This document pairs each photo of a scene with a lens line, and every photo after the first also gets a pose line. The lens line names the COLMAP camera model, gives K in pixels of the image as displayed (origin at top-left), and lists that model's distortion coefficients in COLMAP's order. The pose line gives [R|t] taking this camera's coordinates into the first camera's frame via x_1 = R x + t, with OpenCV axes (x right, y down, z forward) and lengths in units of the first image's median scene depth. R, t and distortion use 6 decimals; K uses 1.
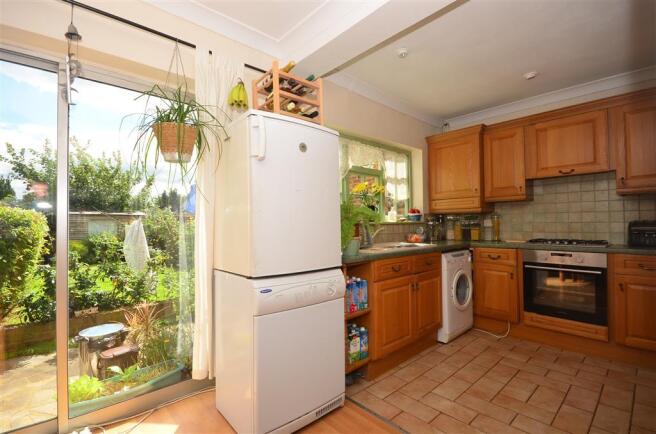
lens RADIAL K [[301.1, 0, 328.0], [0, 301.1, 217.0], [0, 0, 1]] dist [-0.000086, 0.000013]
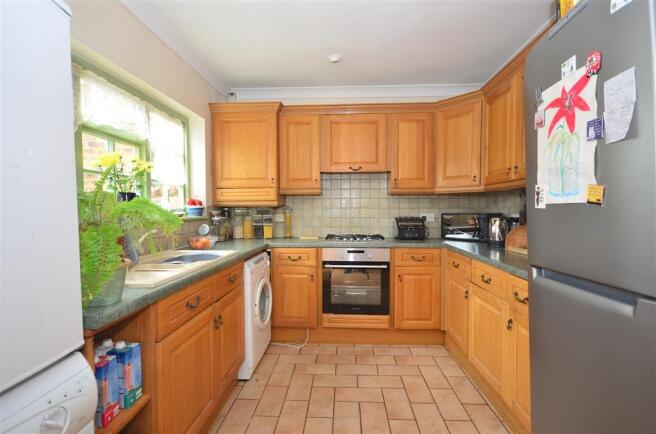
lens RADIAL K [[307.5, 0, 328.8], [0, 307.5, 219.0], [0, 0, 1]] dist [-0.001225, 0.000060]
pose [[0.708676, -0.013650, 0.705402, -0.006063], [-0.020291, 0.999005, 0.039716, -0.018417], [-0.705242, -0.042459, 0.707694, 0.303829]]
